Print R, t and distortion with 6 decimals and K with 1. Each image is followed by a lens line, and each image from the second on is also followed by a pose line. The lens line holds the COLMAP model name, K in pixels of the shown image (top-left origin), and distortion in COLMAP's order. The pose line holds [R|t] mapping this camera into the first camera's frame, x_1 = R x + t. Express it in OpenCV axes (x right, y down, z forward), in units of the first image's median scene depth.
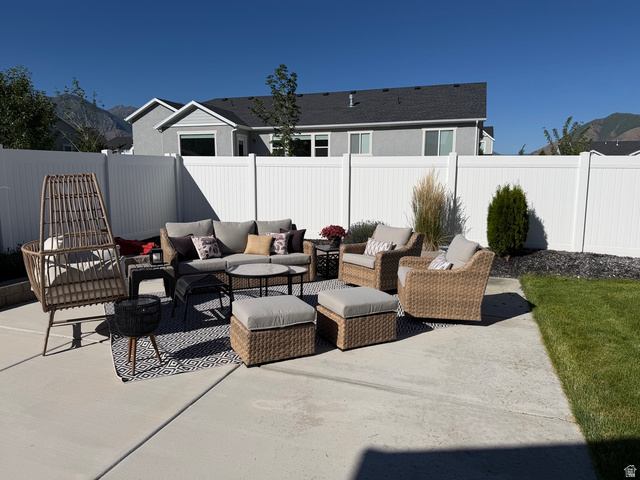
lens RADIAL K [[450.9, 0, 320.0], [0, 450.9, 240.0], [0, 0, 1]] dist [0.060797, -0.077009]
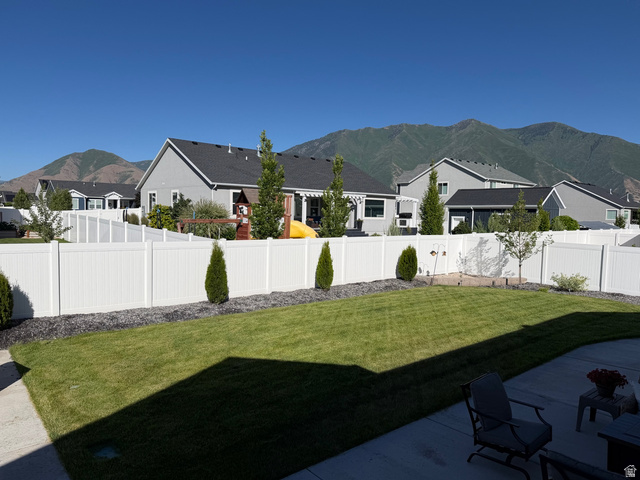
lens RADIAL K [[450.9, 0, 320.0], [0, 450.9, 240.0], [0, 0, 1]] dist [0.060797, -0.077009]
pose [[0.520448, -0.045672, 0.852671, -0.150271], [0.102320, 0.994709, -0.009173, -0.103694], [-0.847741, 0.092019, 0.522367, -0.355747]]
